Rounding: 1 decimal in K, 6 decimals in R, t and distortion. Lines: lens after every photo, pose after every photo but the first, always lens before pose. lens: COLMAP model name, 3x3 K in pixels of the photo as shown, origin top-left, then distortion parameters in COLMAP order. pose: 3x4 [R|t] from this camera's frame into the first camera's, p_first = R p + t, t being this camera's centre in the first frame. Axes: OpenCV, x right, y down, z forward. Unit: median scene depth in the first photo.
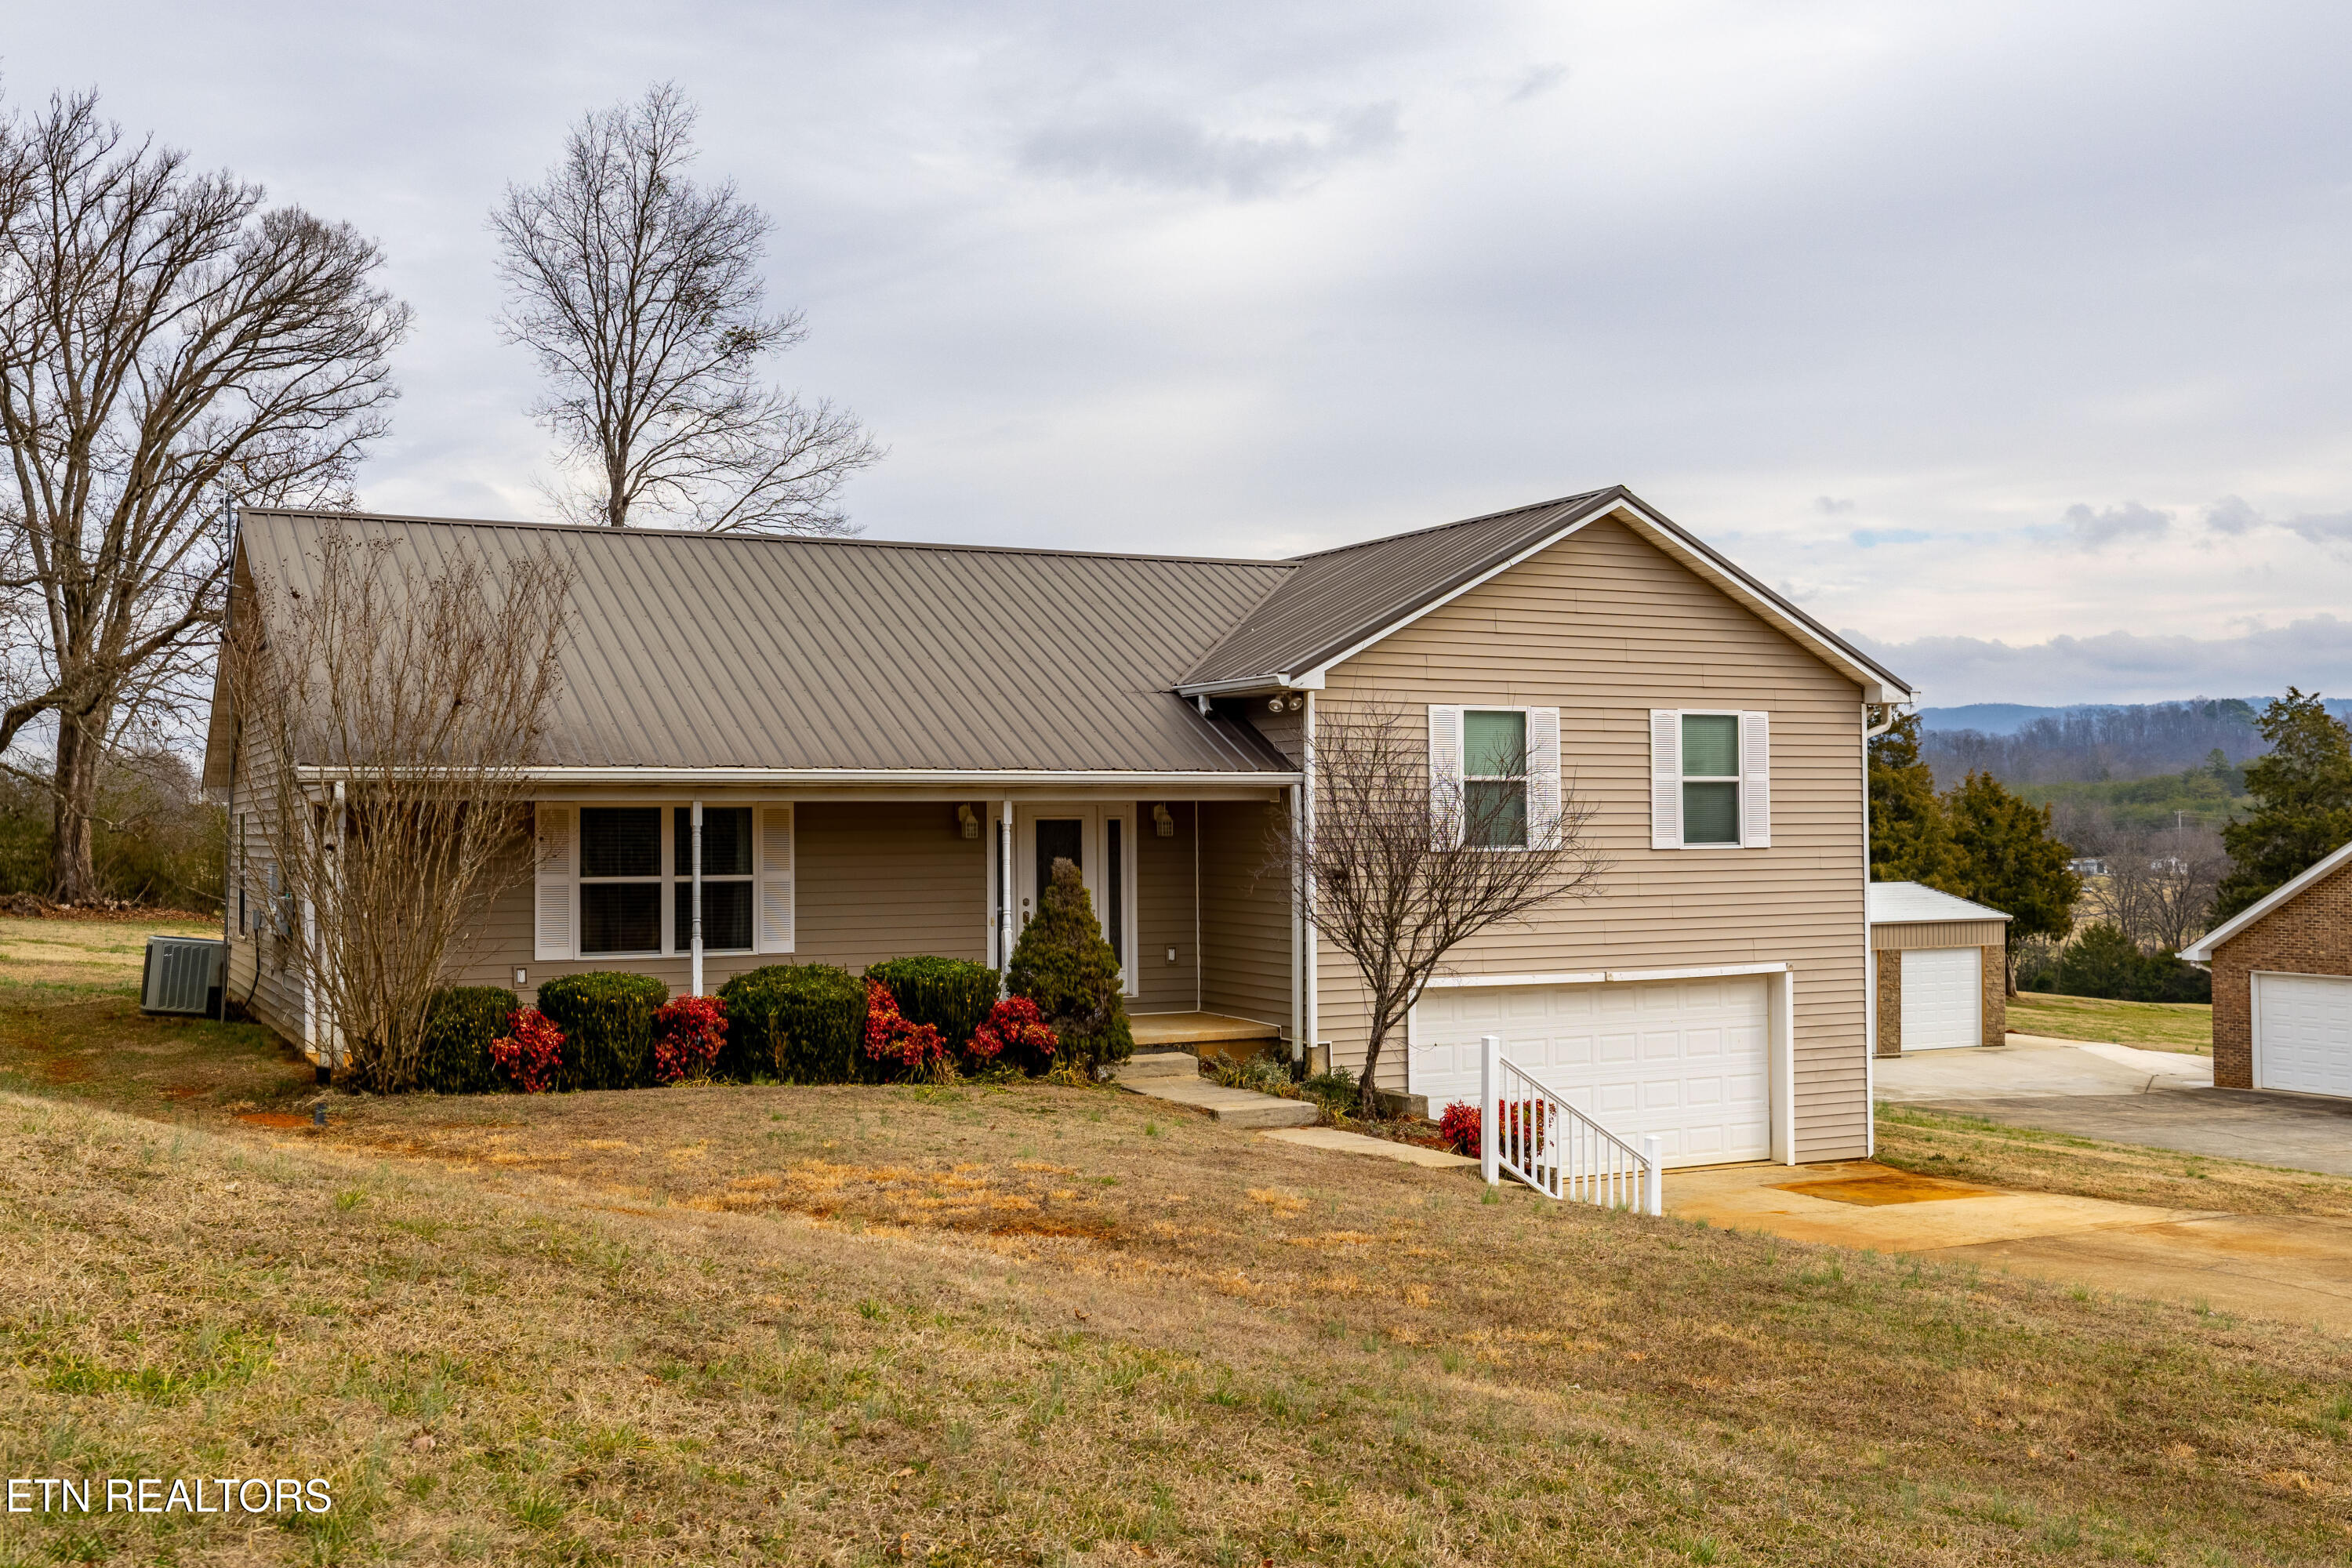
lens RADIAL K [[2384.3, 0, 1176.0], [0, 2384.3, 784.0], [0, 0, 1]] dist [-0.001238, 0.017669]
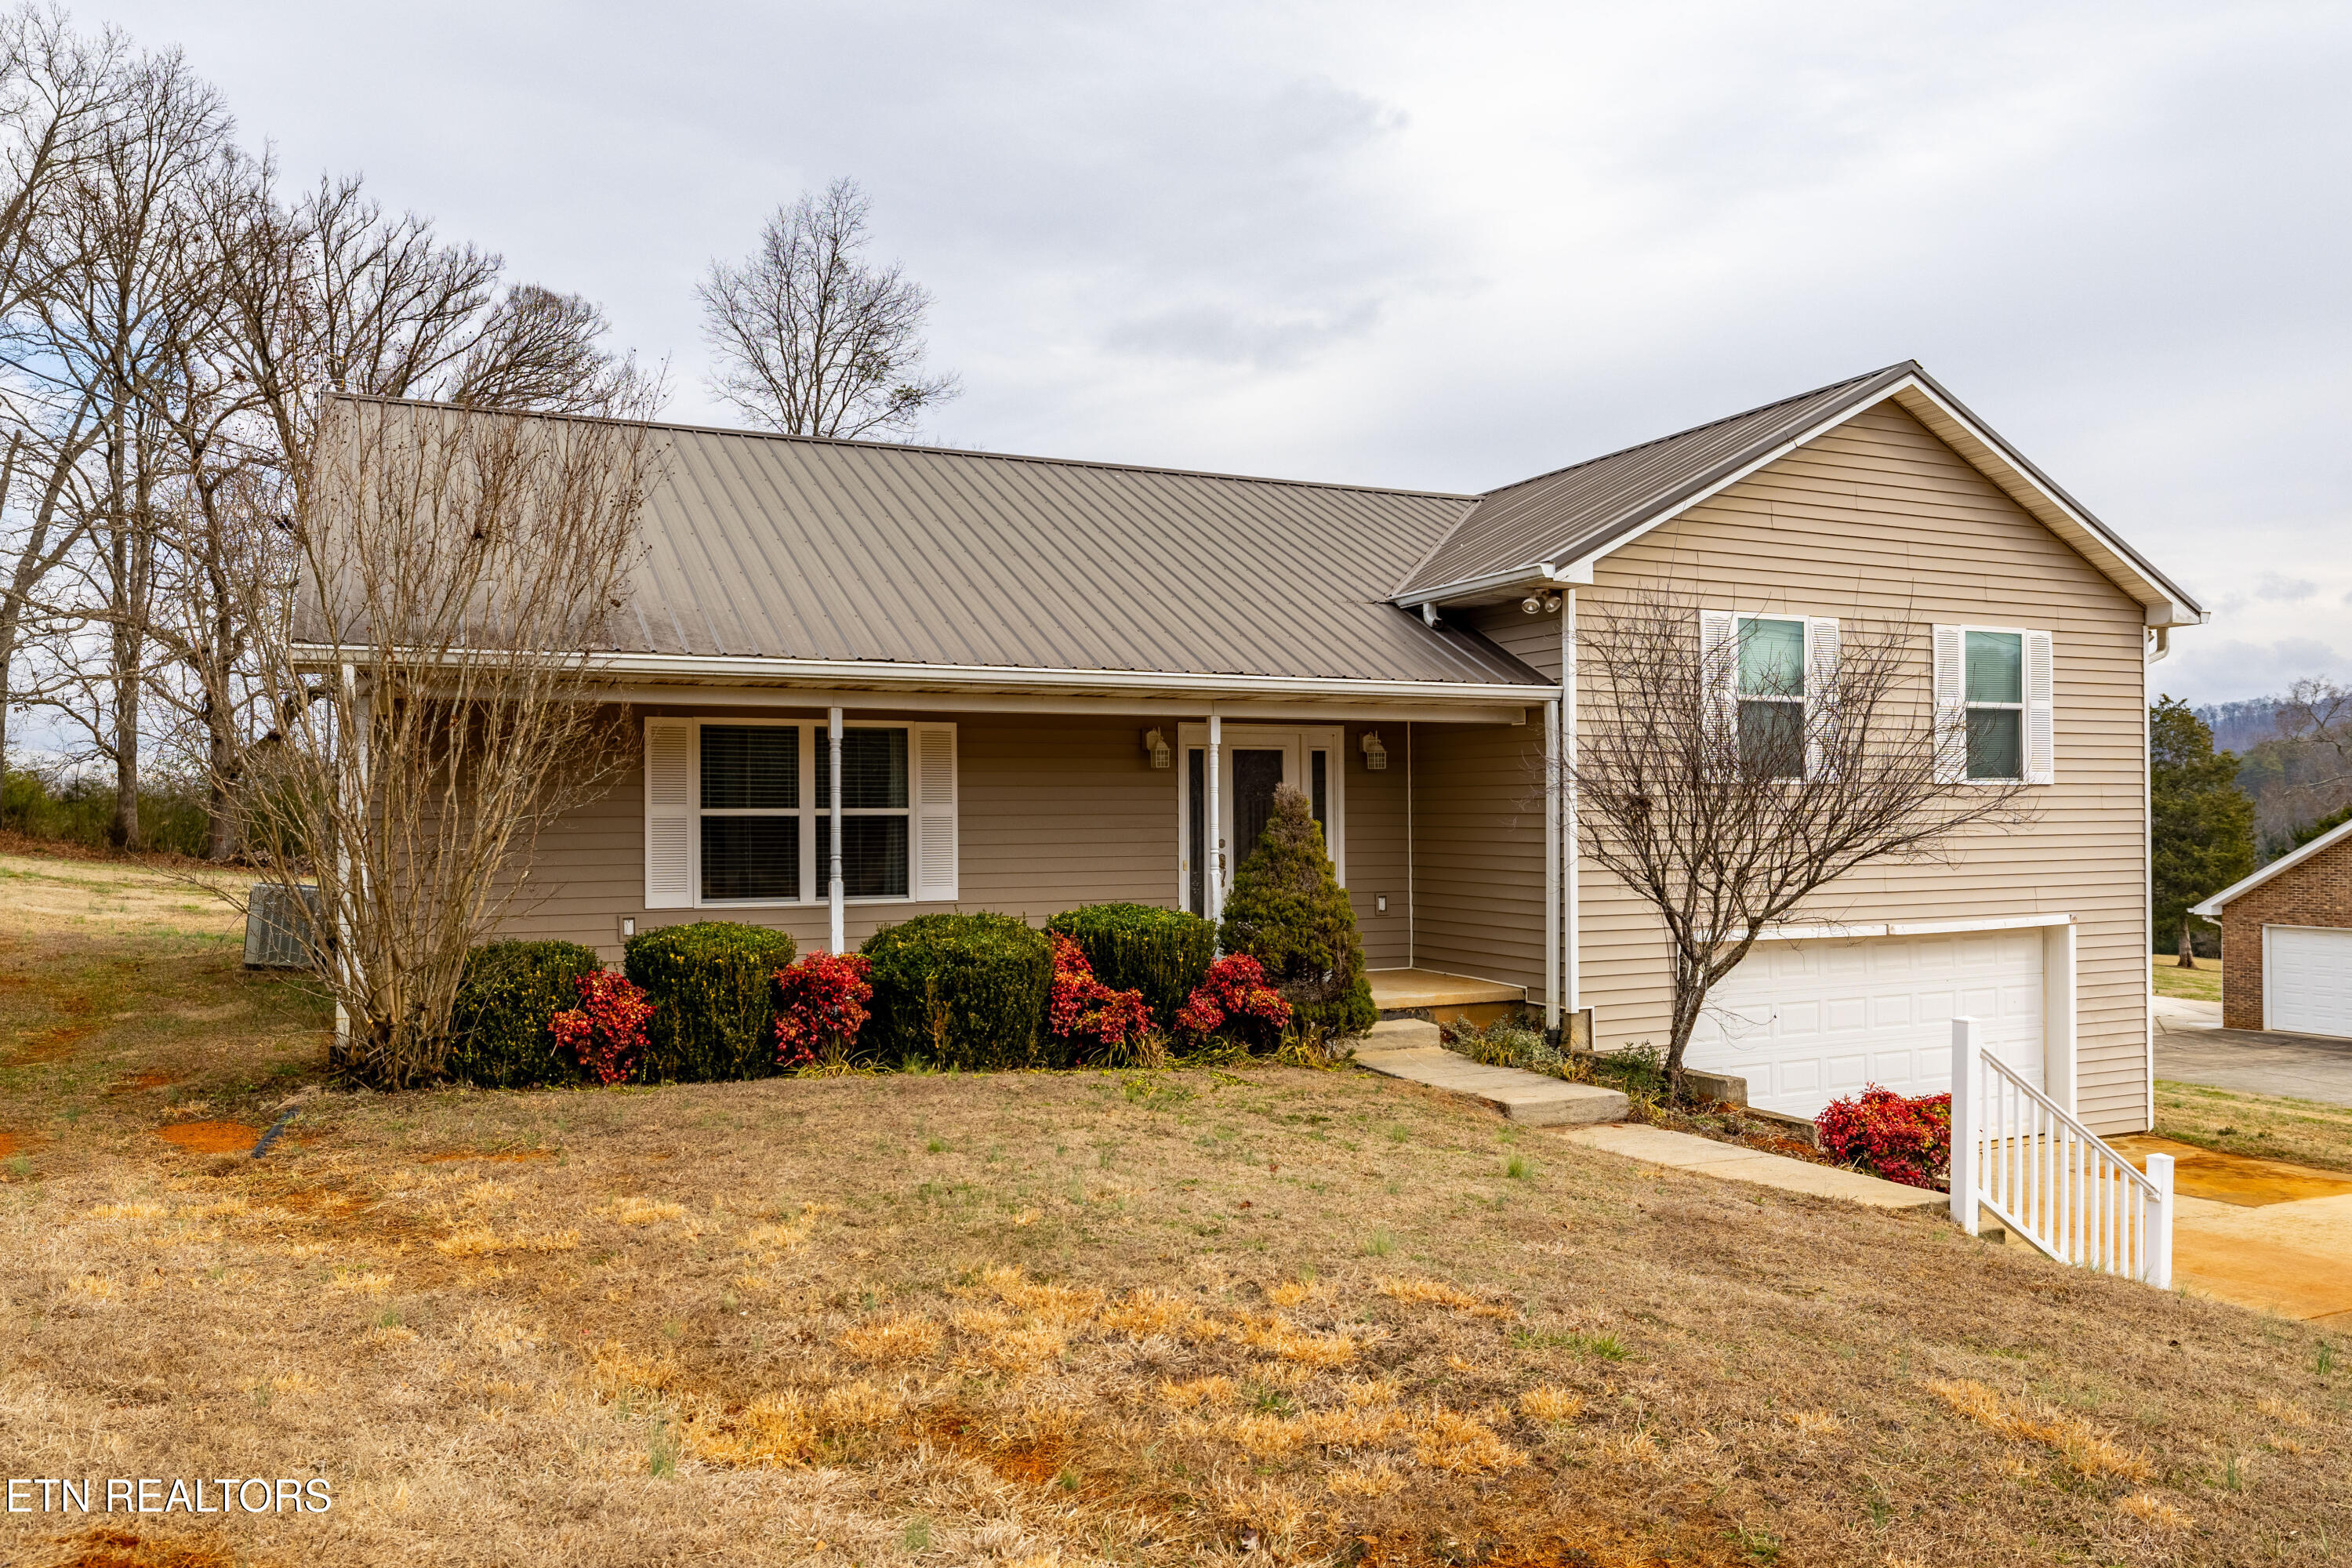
lens RADIAL K [[1681.2, 0, 1179.8], [0, 1681.2, 824.8], [0, 0, 1]] dist [-0.004262, -0.000580]
pose [[0.999713, 0.000135, -0.023958, -0.068723], [0.000330, 0.999811, 0.019423, 0.033320], [0.023956, -0.019425, 0.999524, 0.417043]]
